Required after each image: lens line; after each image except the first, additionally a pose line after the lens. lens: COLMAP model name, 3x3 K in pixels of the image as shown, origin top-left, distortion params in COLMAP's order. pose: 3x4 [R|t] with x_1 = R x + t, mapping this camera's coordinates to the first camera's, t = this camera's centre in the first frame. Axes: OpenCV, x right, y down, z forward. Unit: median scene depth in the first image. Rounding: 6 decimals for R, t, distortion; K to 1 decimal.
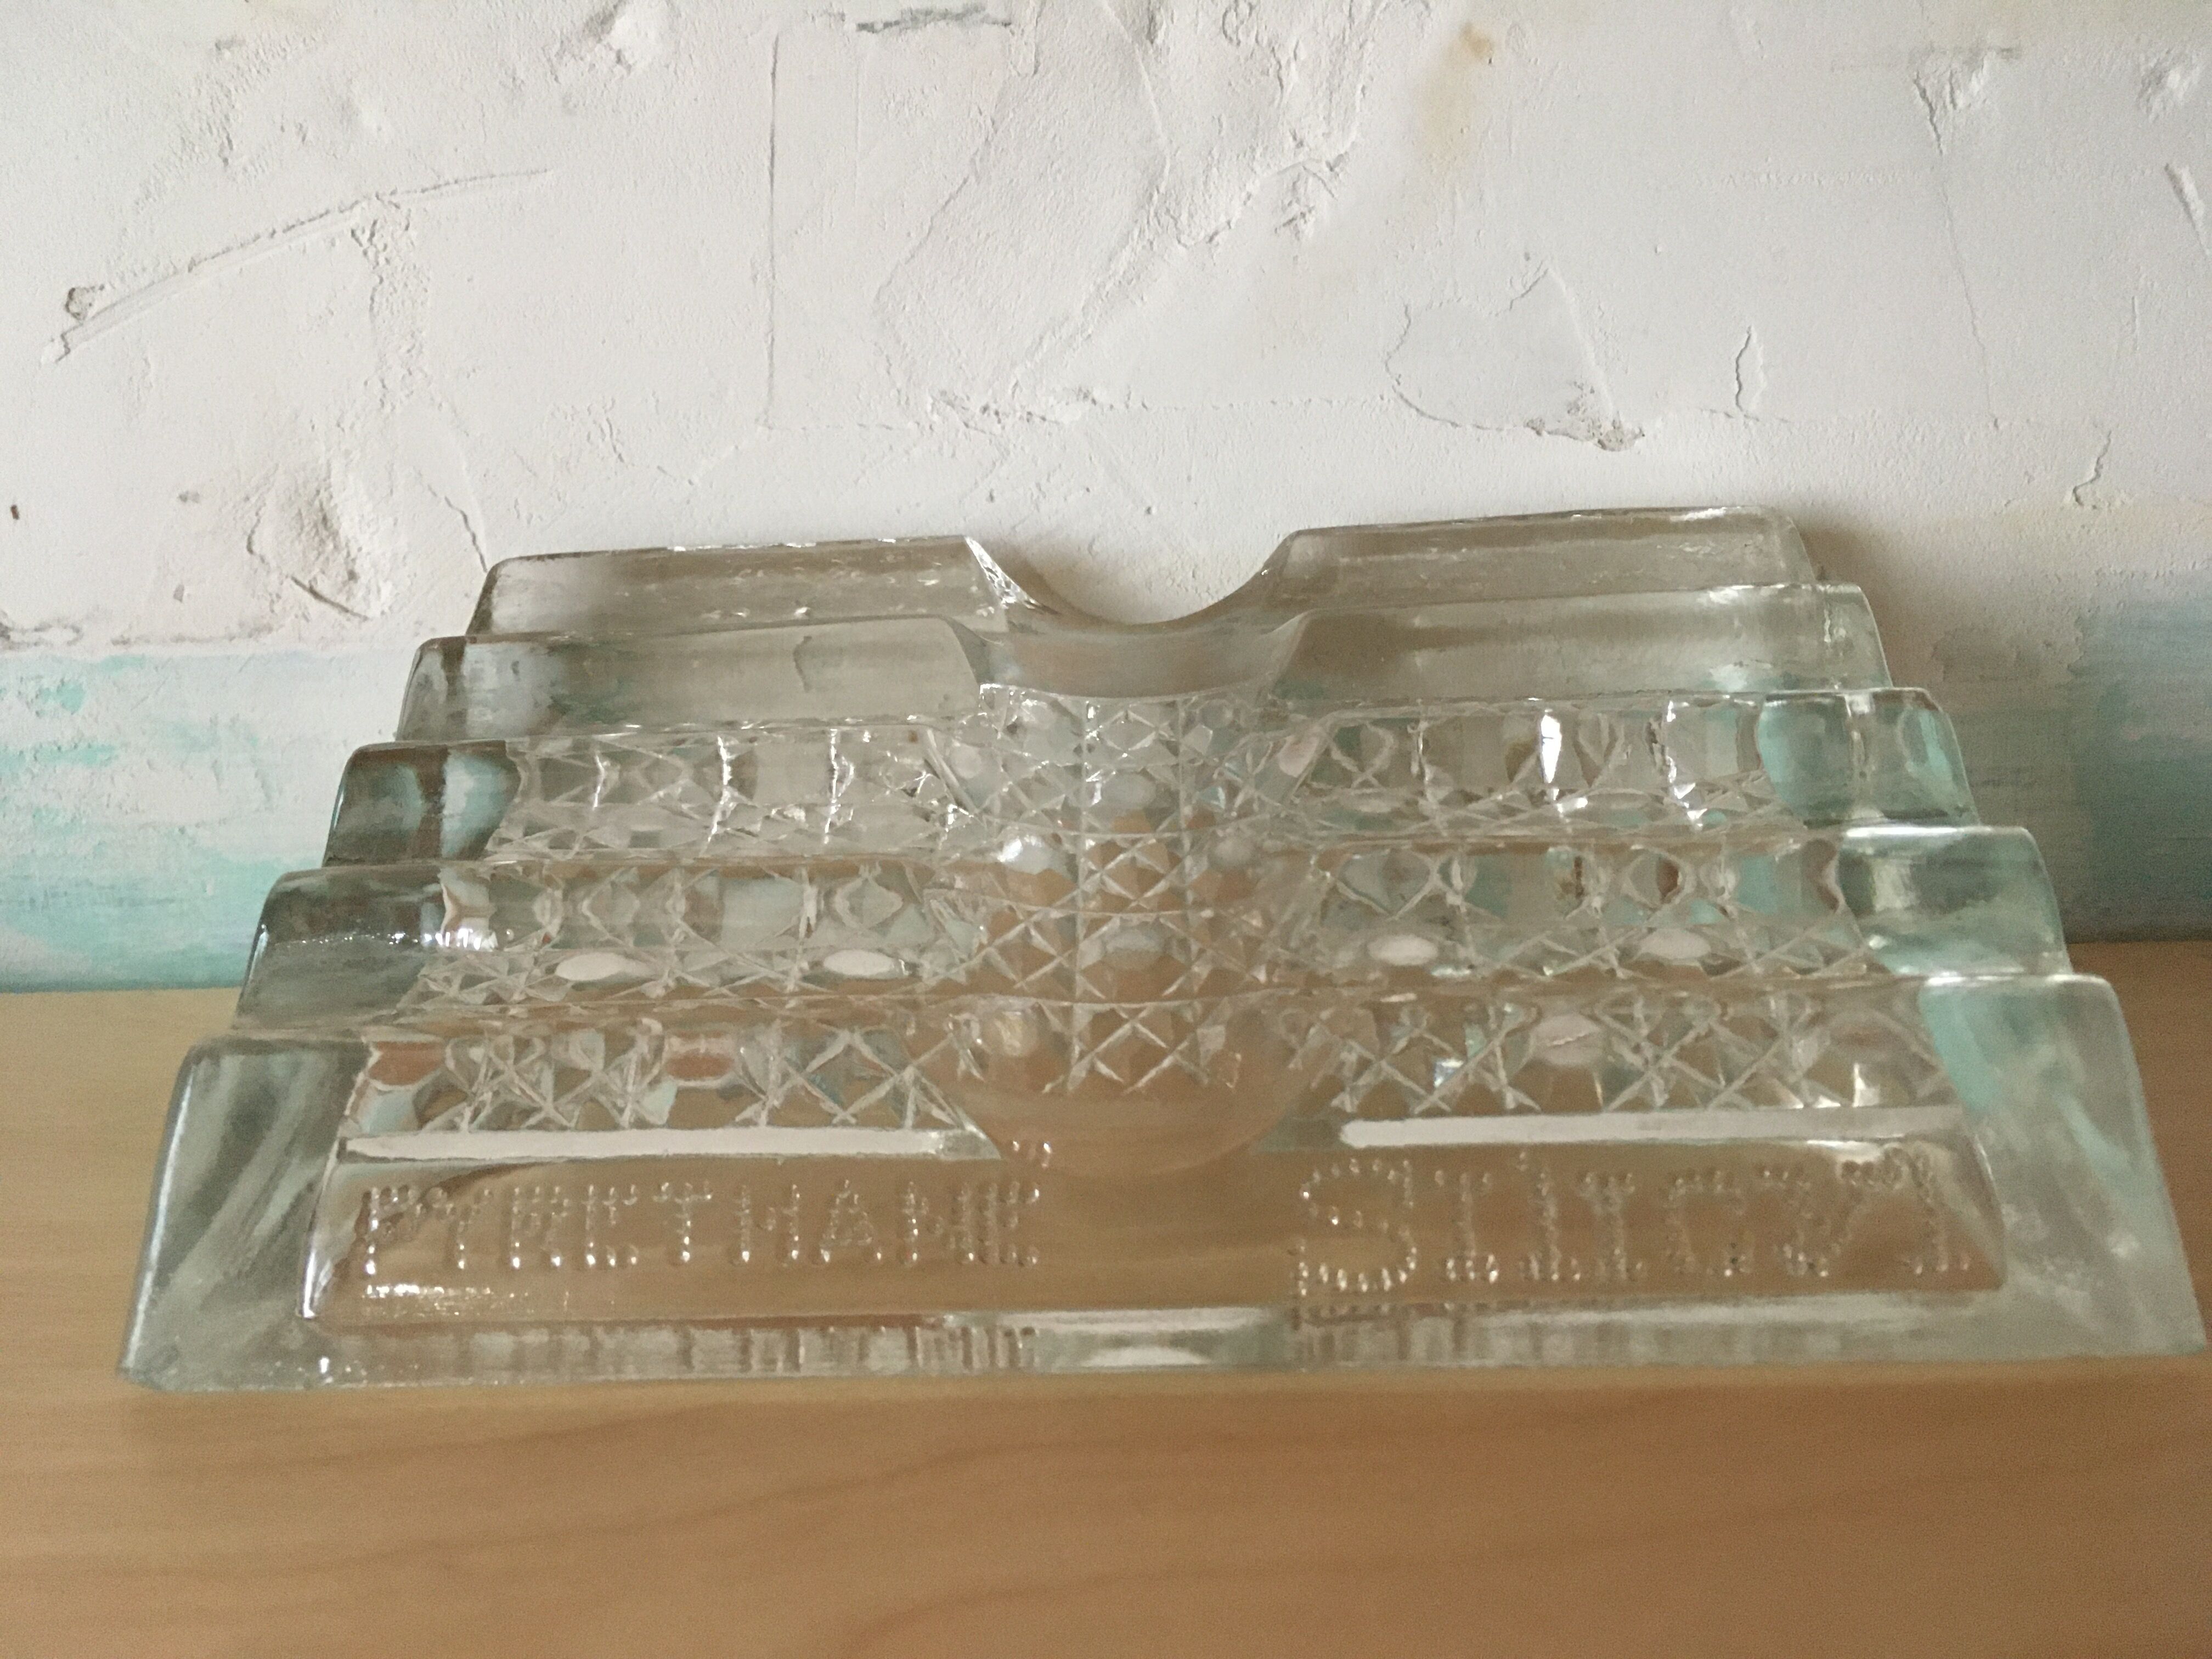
lens RADIAL K [[2023.2, 0, 1106.0], [0, 2023.2, 829.5], [0, 0, 1]] dist [0.035582, -0.003319]
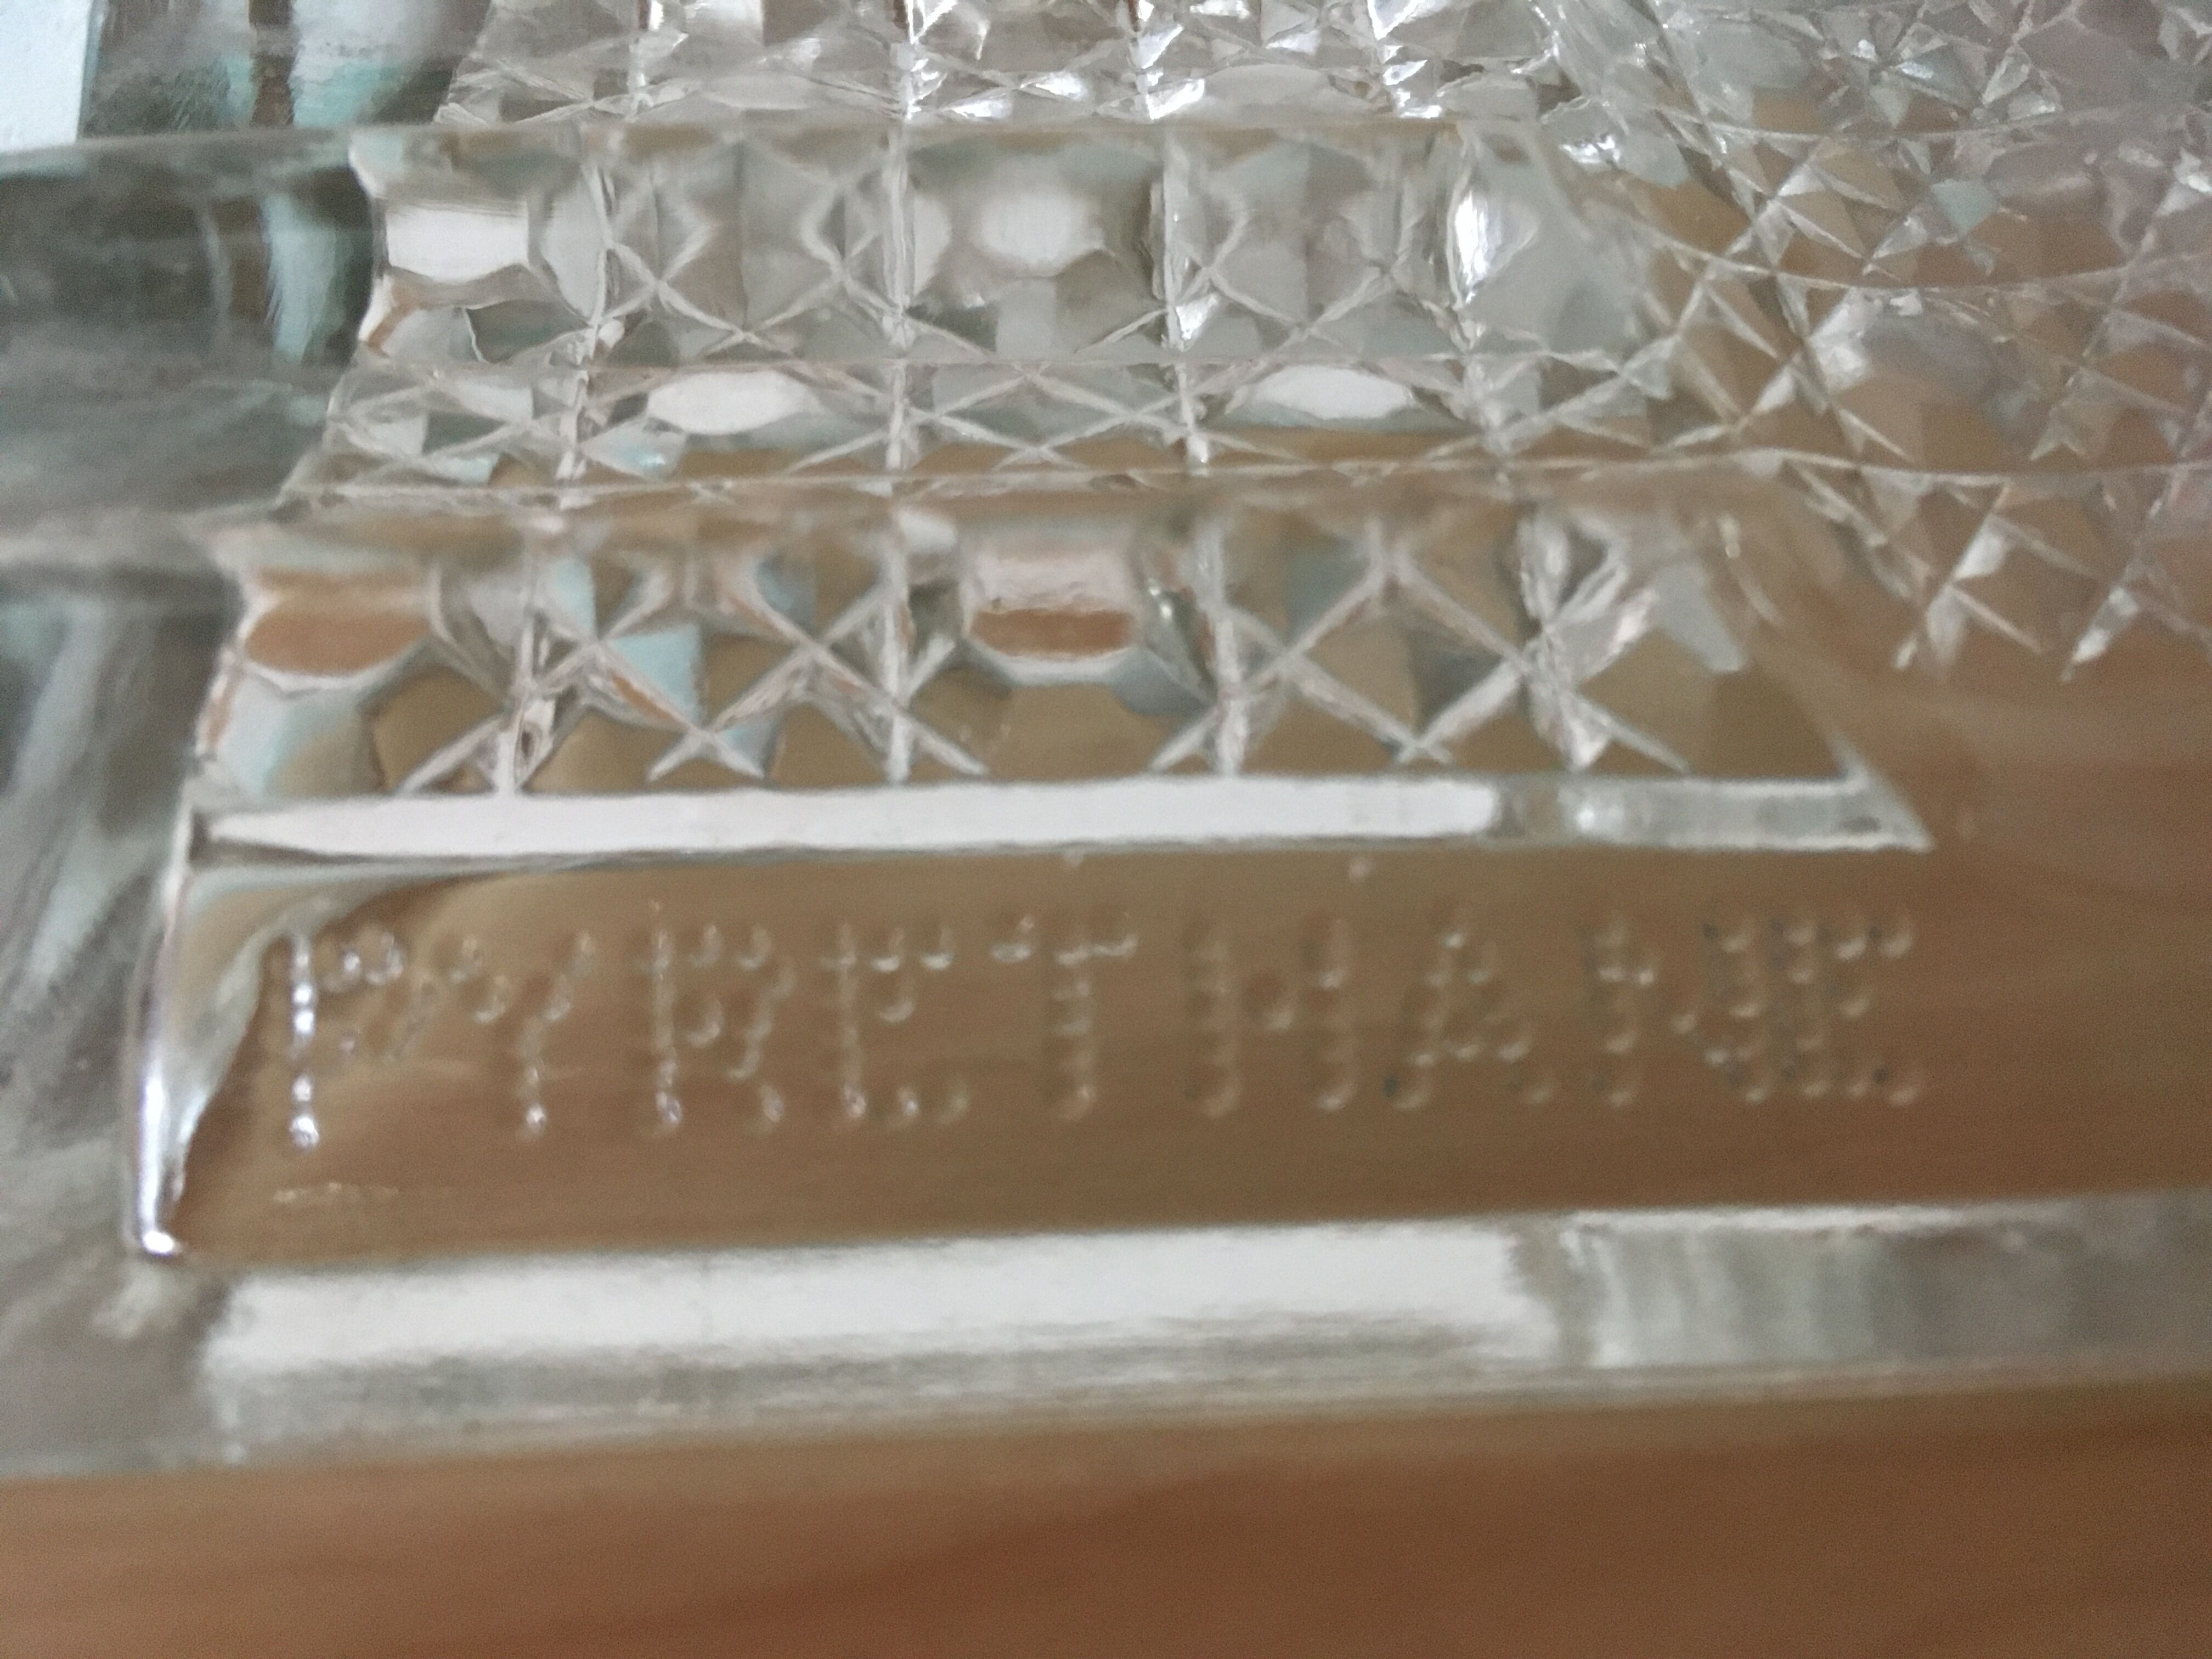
lens RADIAL K [[2023.2, 0, 1106.0], [0, 2023.2, 829.5], [0, 0, 1]] dist [0.035582, -0.003319]
pose [[0.996710, -0.013169, 0.079972, -0.196926], [-0.006175, 0.971507, 0.236931, 0.050531], [-0.080813, -0.236645, 0.968229, 0.511912]]
